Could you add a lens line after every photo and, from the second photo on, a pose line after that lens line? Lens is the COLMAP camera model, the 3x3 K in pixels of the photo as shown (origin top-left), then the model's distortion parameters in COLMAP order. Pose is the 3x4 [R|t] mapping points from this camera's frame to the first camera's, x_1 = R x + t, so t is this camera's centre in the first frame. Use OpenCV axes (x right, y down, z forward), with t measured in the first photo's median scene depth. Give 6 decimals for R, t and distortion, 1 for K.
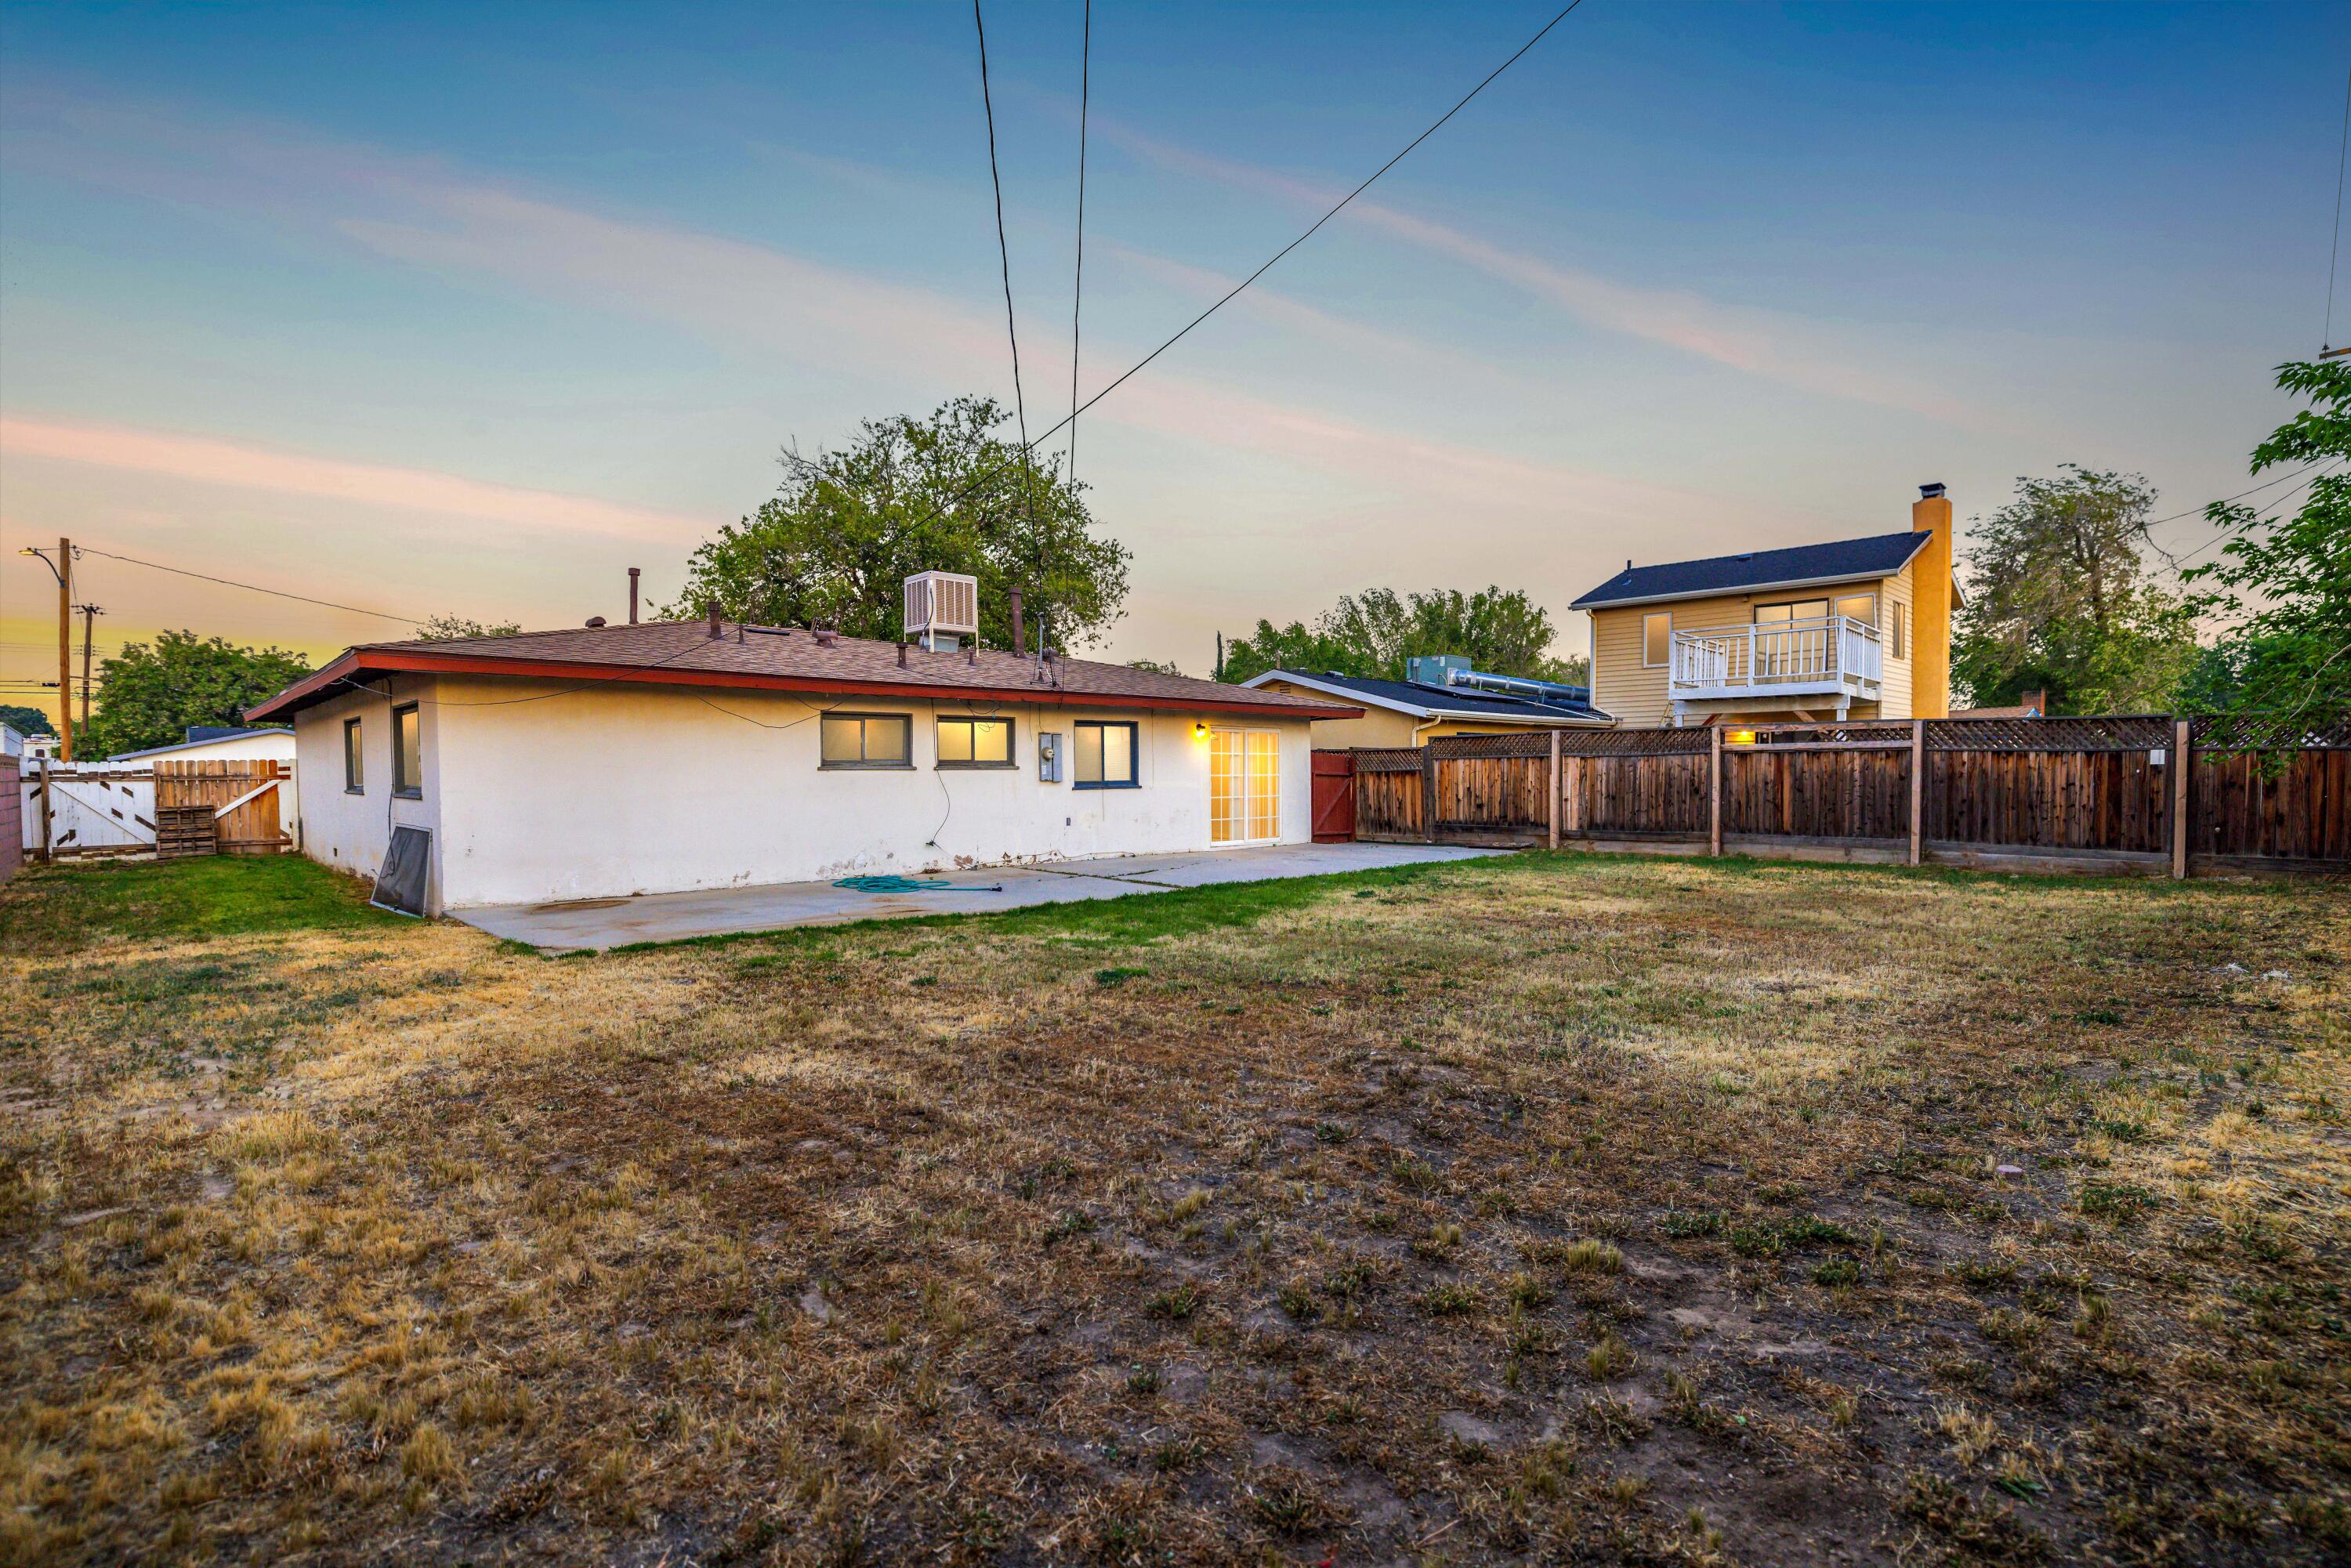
lens RADIAL K [[1111.3, 0, 1175.5], [0, 1111.3, 784.0], [0, 0, 1]] dist [-0.000032, -0.000016]
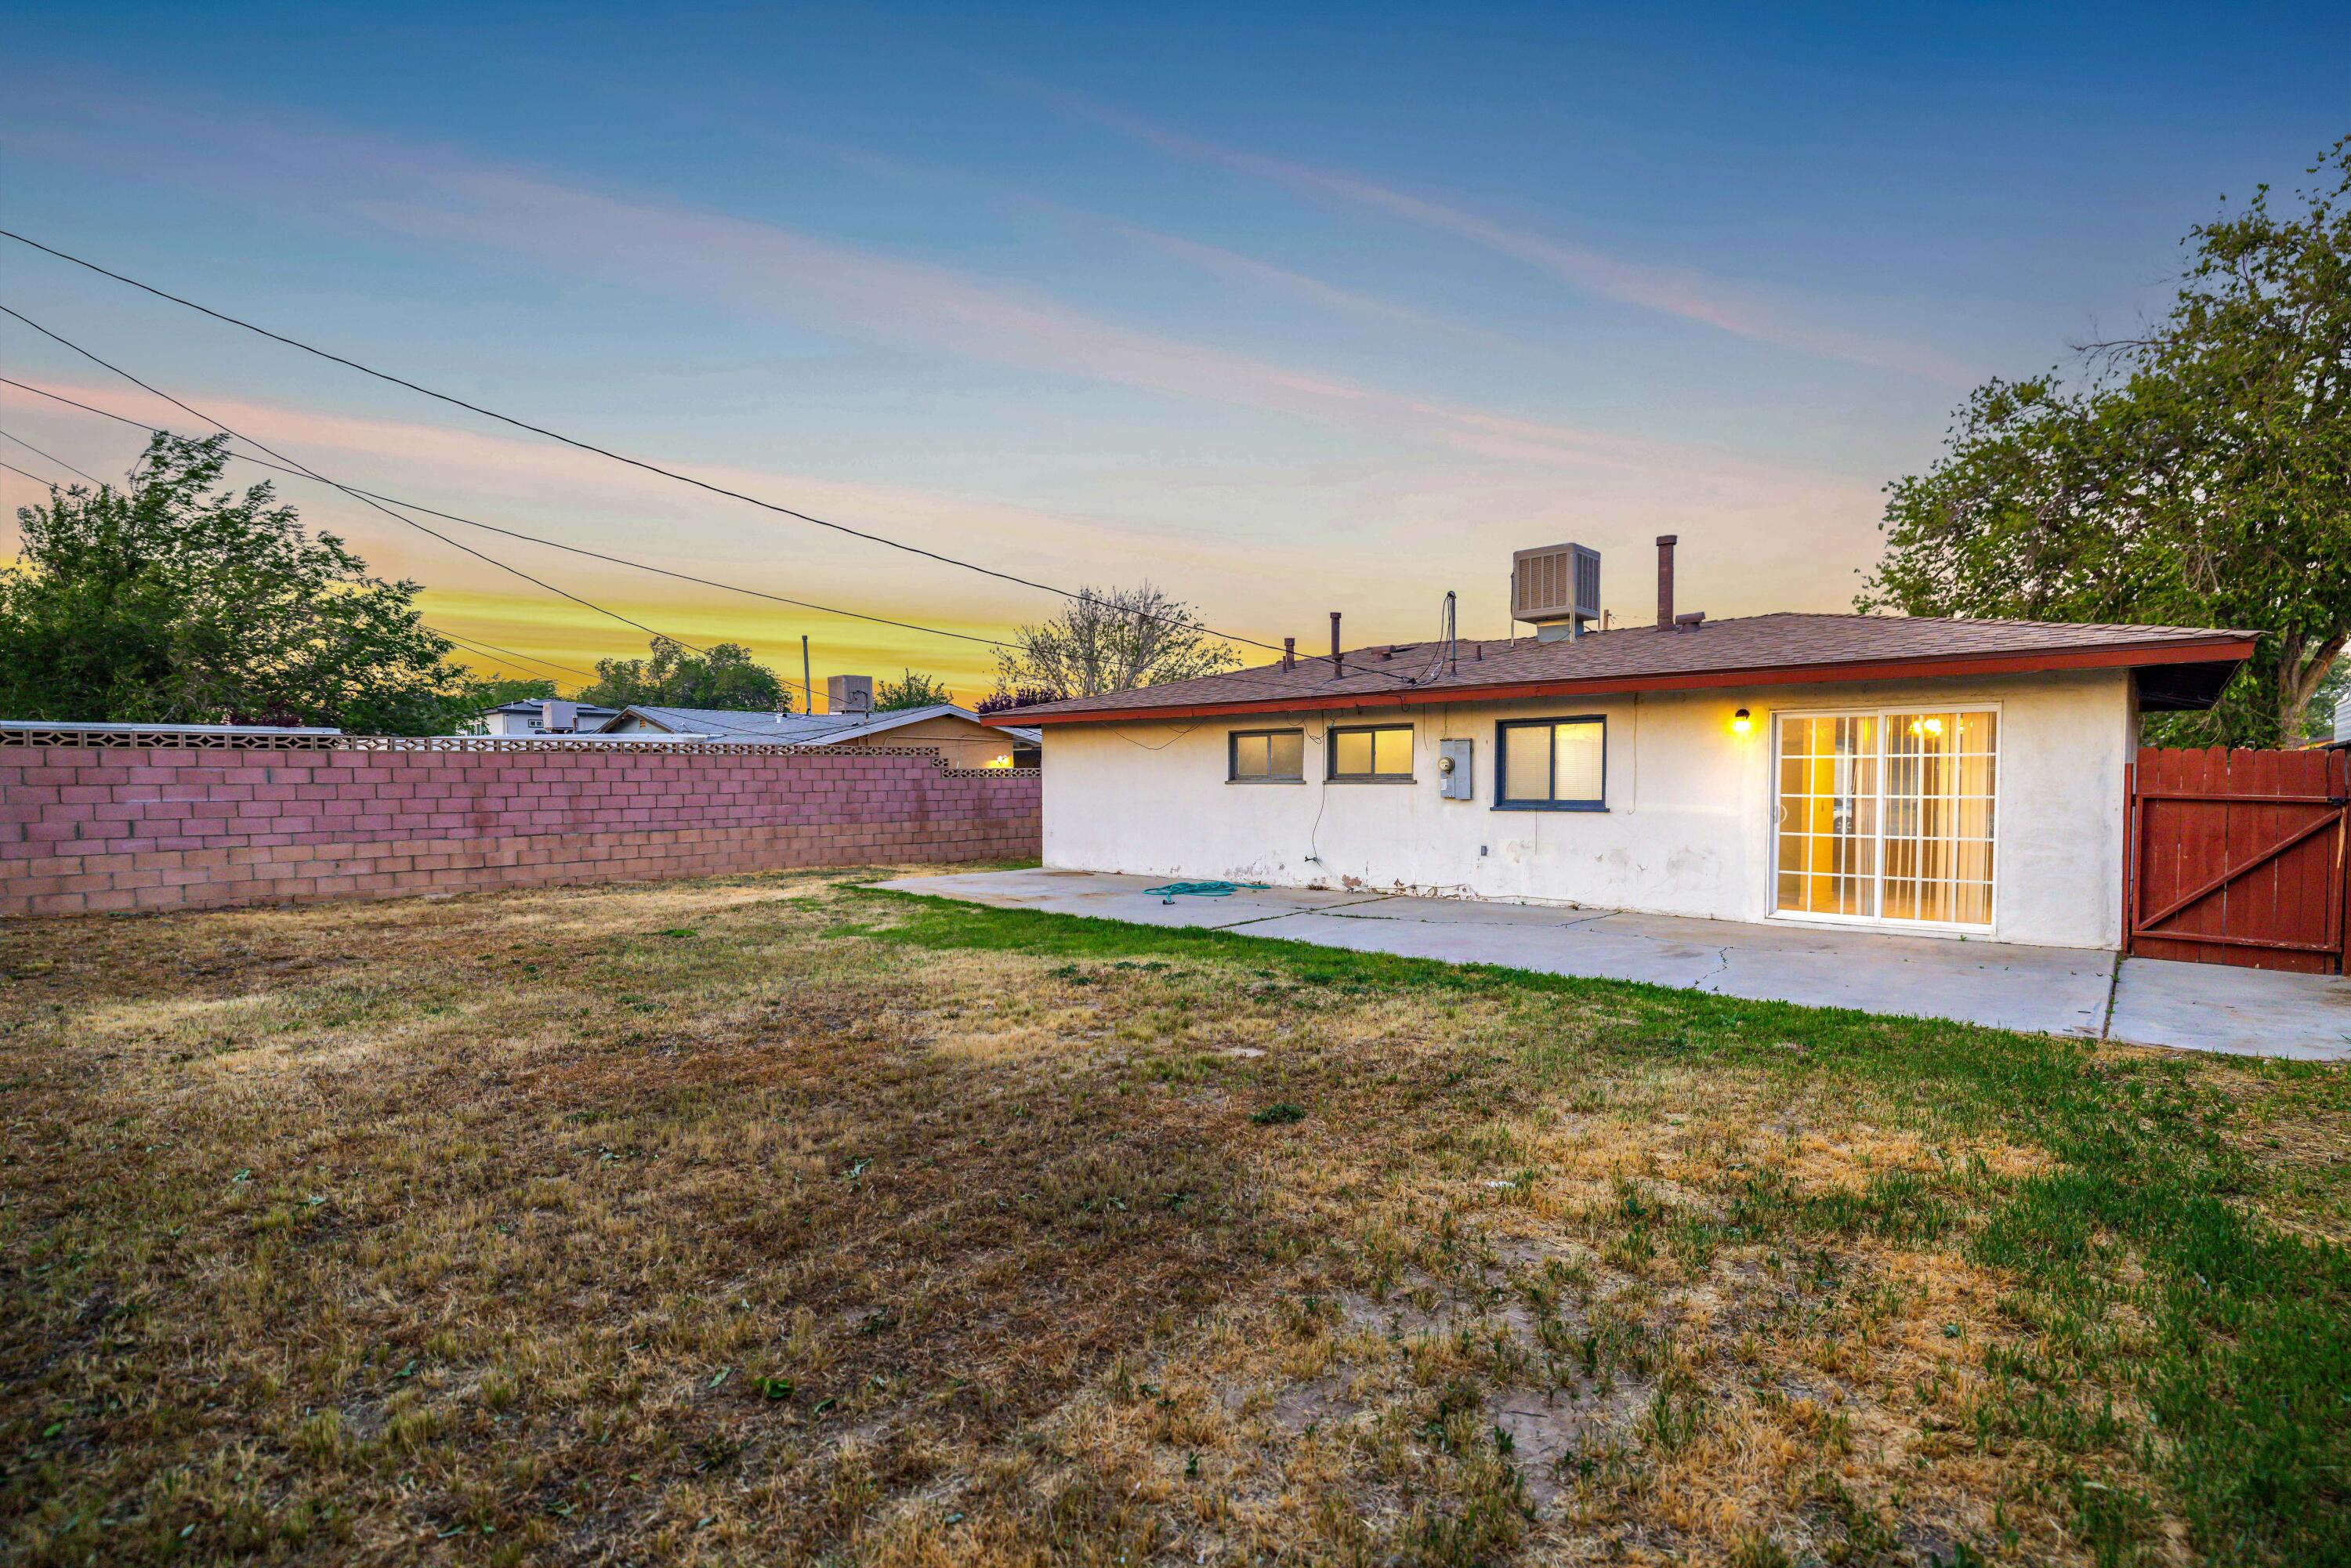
lens RADIAL K [[1111.3, 0, 1175.5], [0, 1111.3, 784.0], [0, 0, 1]] dist [-0.000032, -0.000016]
pose [[0.074522, 0.004964, -0.997207, 0.684360], [-0.013183, 0.999905, 0.003992, -0.013541], [0.997132, 0.012849, 0.074580, 0.743170]]
